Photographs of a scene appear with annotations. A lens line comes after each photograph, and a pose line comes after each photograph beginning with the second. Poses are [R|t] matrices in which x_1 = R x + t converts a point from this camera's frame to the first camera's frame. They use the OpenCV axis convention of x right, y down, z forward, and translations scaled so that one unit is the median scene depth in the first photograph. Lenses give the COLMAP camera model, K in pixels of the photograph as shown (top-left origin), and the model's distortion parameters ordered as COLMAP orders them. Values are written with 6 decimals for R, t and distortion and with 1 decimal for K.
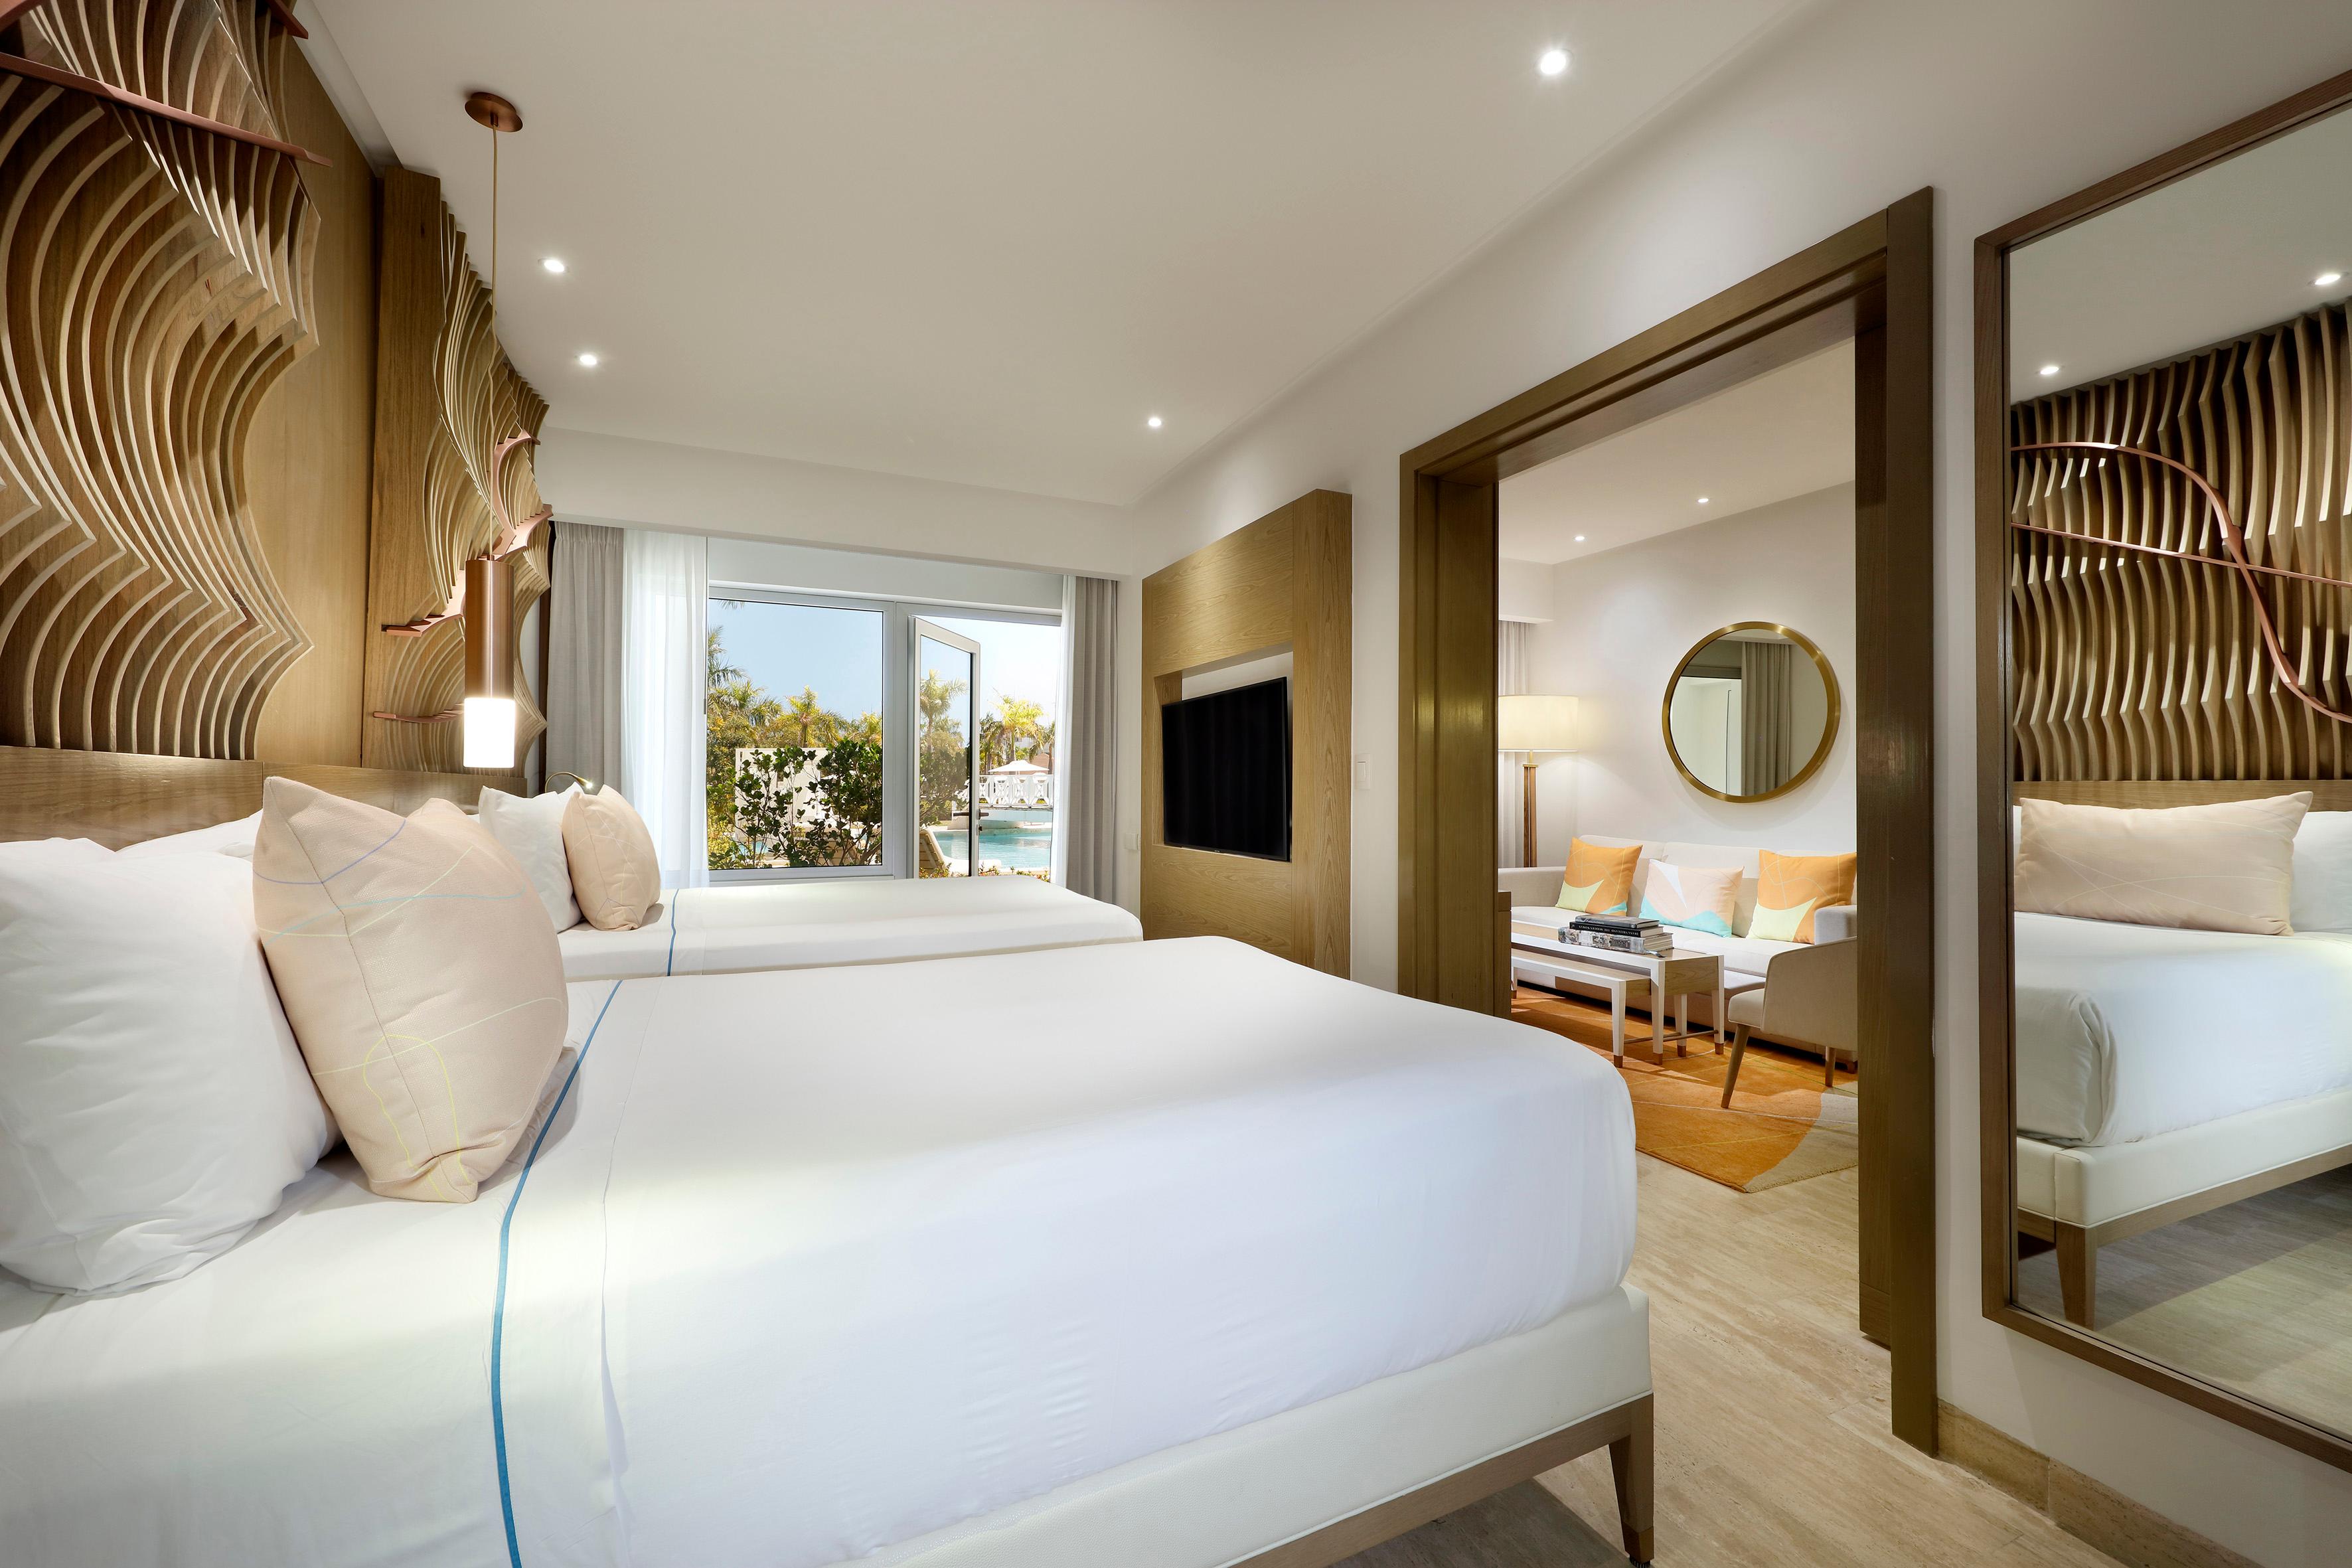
lens RADIAL K [[901.2, 0, 1165.1], [0, 901.2, 771.0], [0, 0, 1]] dist [-0.000073, -0.000030]
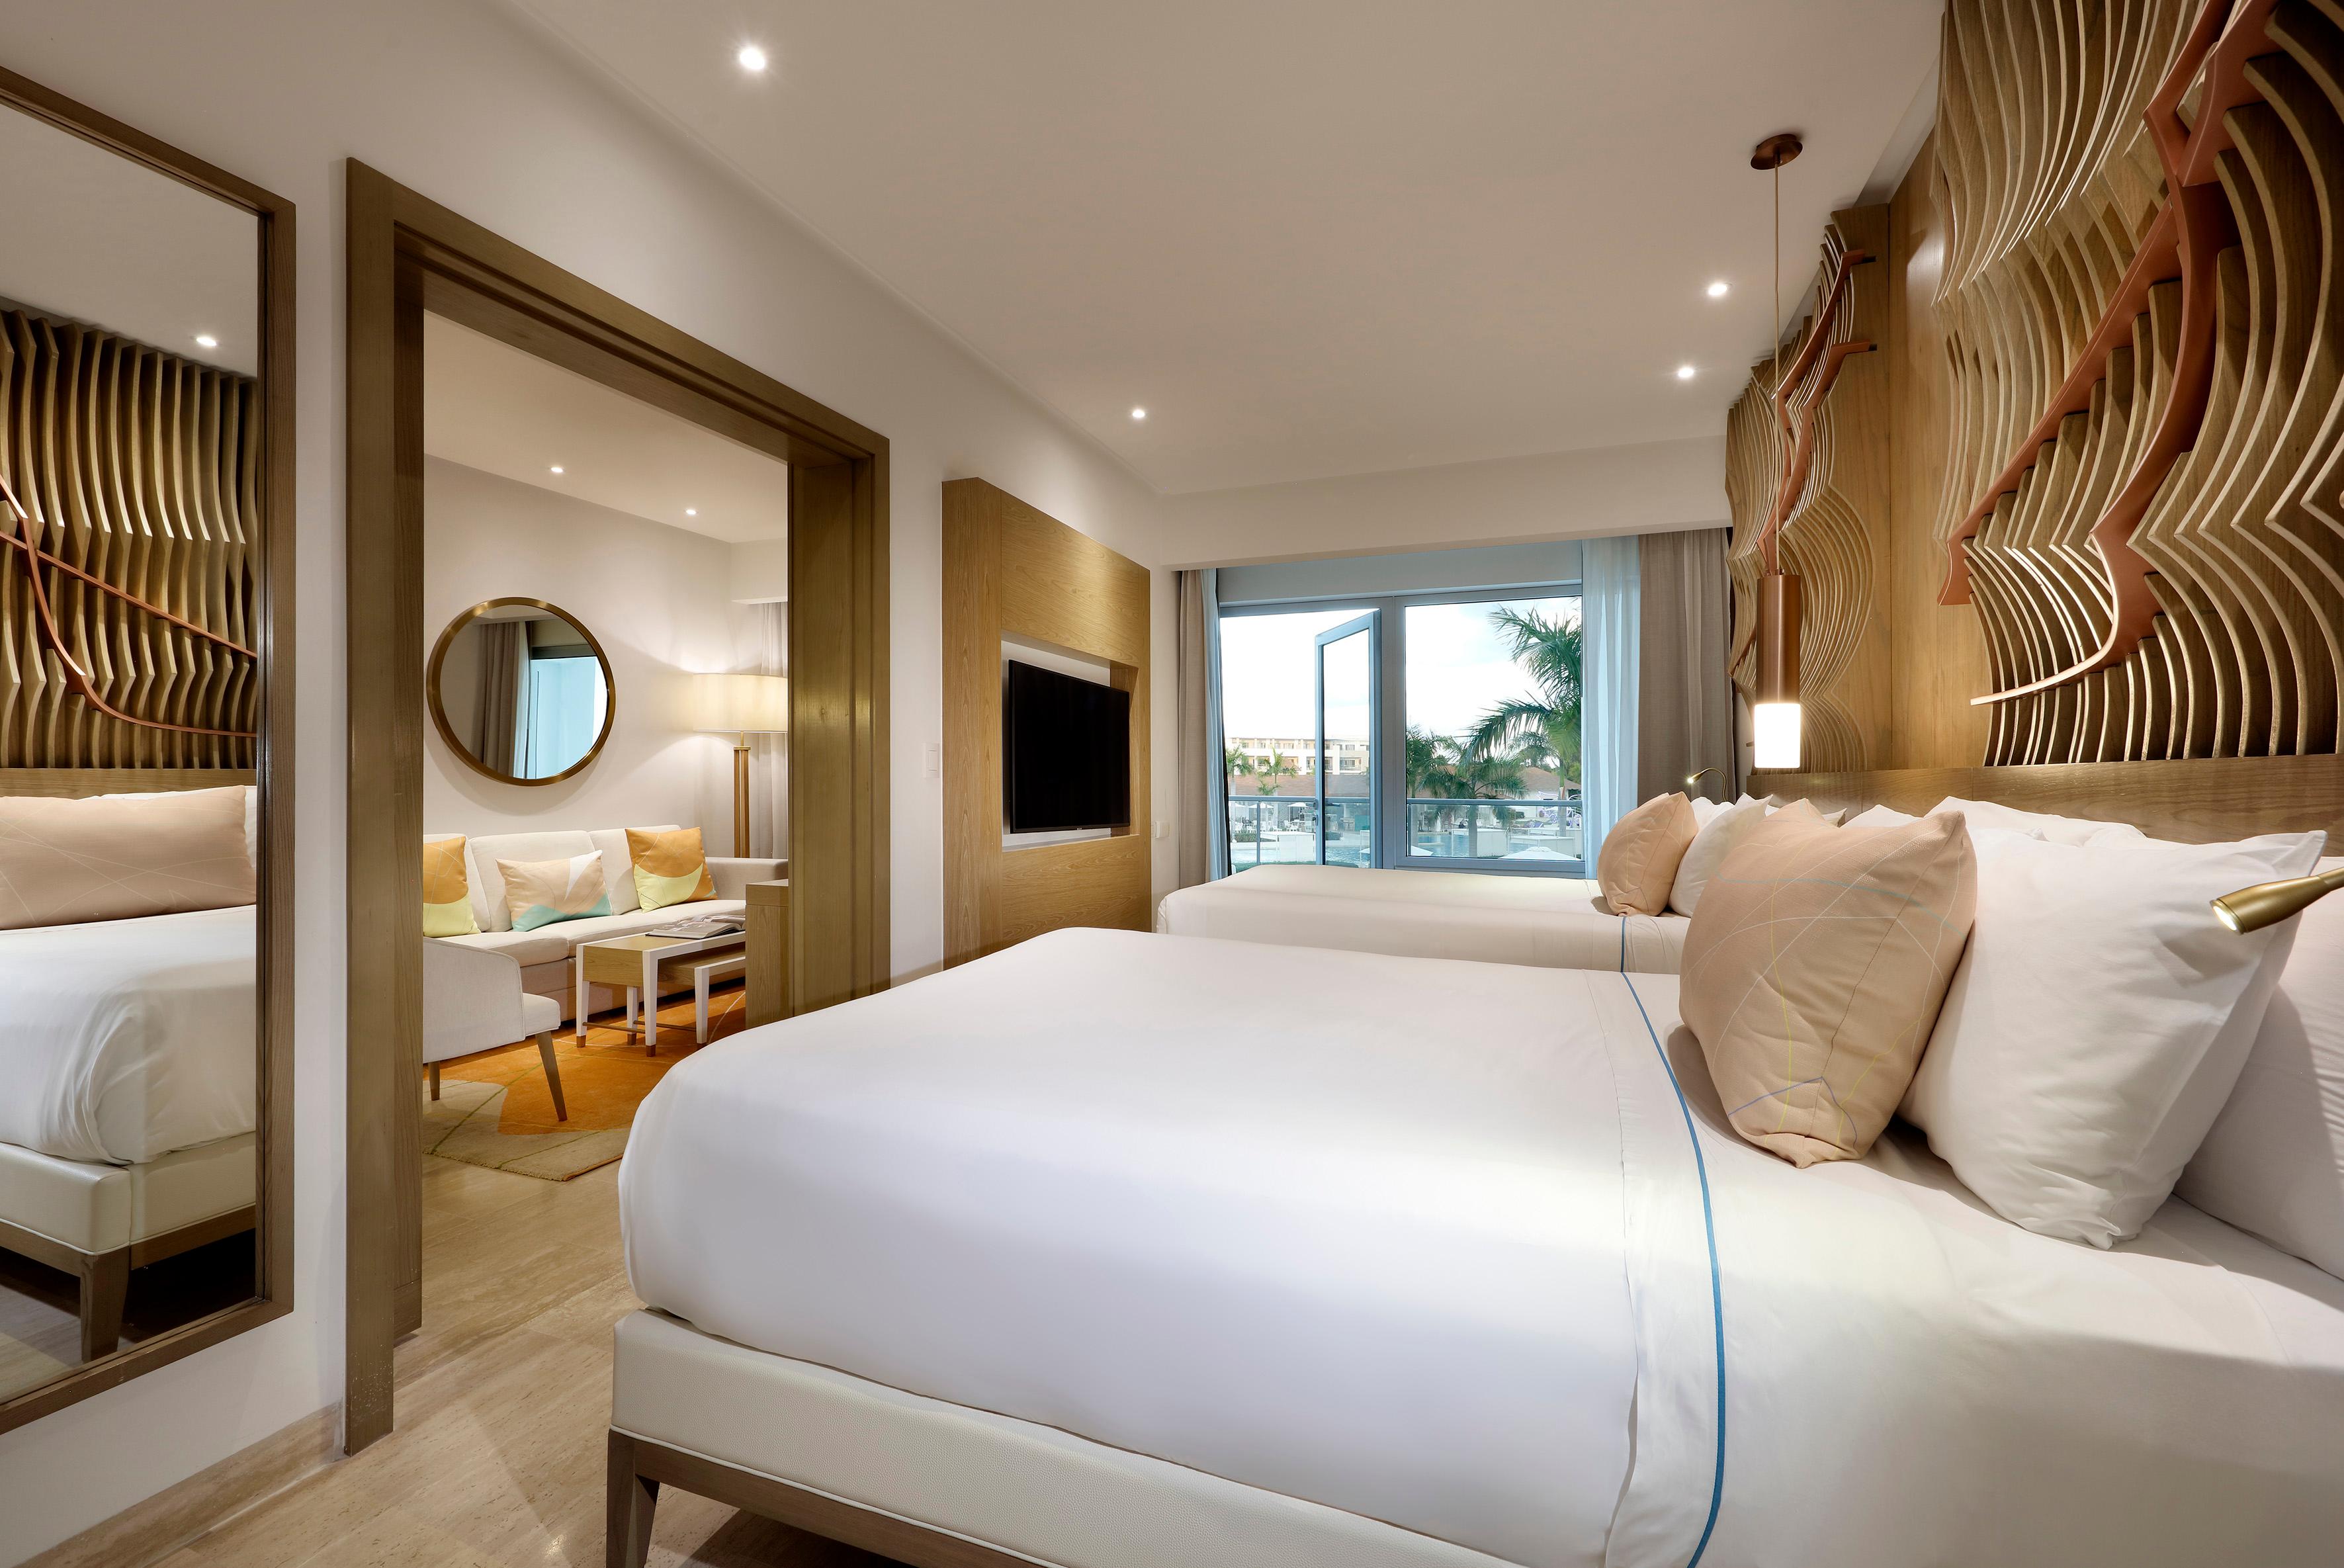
lens RADIAL K [[898.1, 0, 1161.2], [0, 898.1, 771.0], [0, 0, 1]] dist [-0.000073, -0.000030]
pose [[-0.727426, -0.007052, 0.686150, -0.693788], [-0.010821, 0.999941, -0.001194, 0.006105], [-0.686101, -0.008293, -0.727459, 1.652599]]
